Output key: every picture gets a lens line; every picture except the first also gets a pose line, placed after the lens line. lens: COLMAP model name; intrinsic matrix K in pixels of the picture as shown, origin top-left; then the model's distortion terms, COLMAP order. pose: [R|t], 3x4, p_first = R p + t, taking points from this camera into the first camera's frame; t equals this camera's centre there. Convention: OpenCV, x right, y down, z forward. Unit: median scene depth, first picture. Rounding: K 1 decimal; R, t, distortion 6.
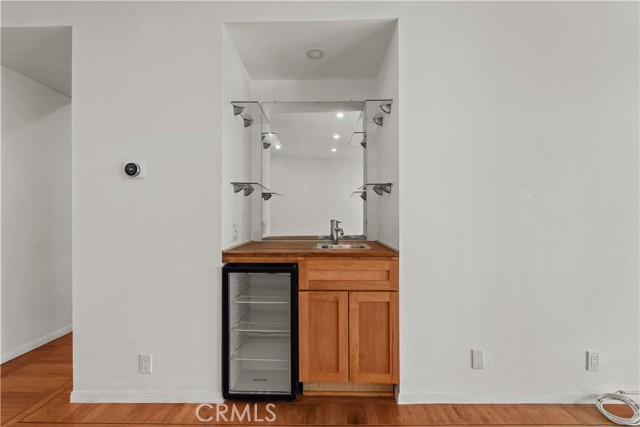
lens RADIAL K [[284.9, 0, 322.8], [0, 284.9, 213.8], [0, 0, 1]] dist [-0.004584, 0.000821]
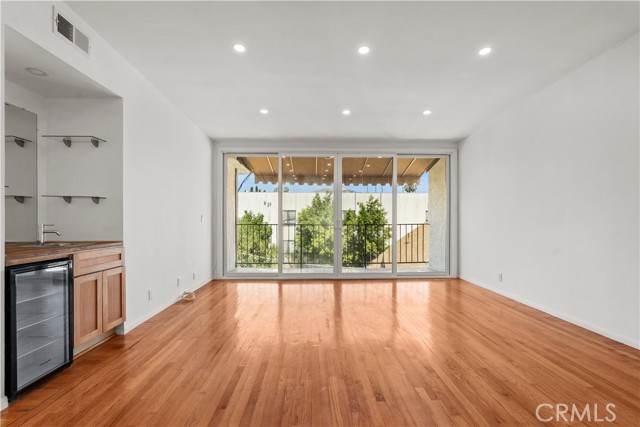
lens RADIAL K [[284.9, 0, 324.0], [0, 284.9, 220.6], [0, 0, 1]] dist [-0.004584, 0.000821]
pose [[-0.054490, -0.002733, 0.998511, -1.424299], [0.003873, 0.999988, 0.002949, 0.014153], [-0.998507, 0.004028, -0.054479, -0.057553]]
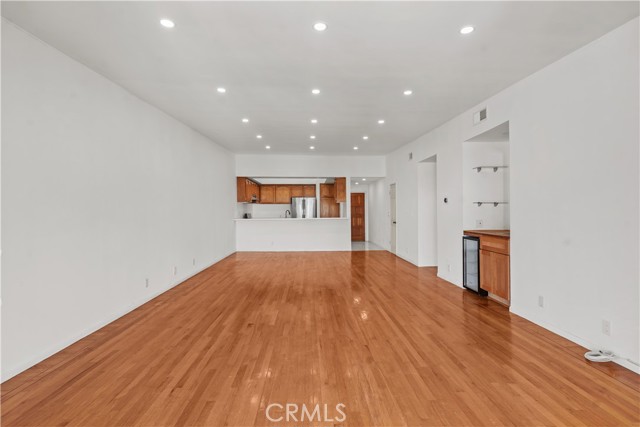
lens RADIAL K [[284.9, 0, 316.1], [0, 284.9, 212.1], [0, 0, 1]] dist [-0.004584, 0.000821]
pose [[0.038129, 0.002176, -0.999270, 2.218048], [0.006010, 0.999979, 0.002407, -0.048585], [0.999255, -0.006097, 0.038115, -0.443556]]
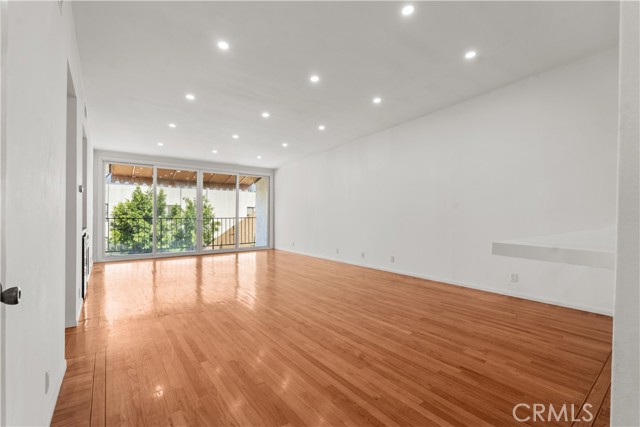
lens RADIAL K [[284.9, 0, 319.8], [0, 284.9, 212.4], [0, 0, 1]] dist [-0.004584, 0.000821]
pose [[-0.610300, 0.005125, 0.792154, -3.159121], [0.000987, 0.999983, -0.005710, 0.009913], [-0.792170, -0.002703, -0.610295, 0.885467]]
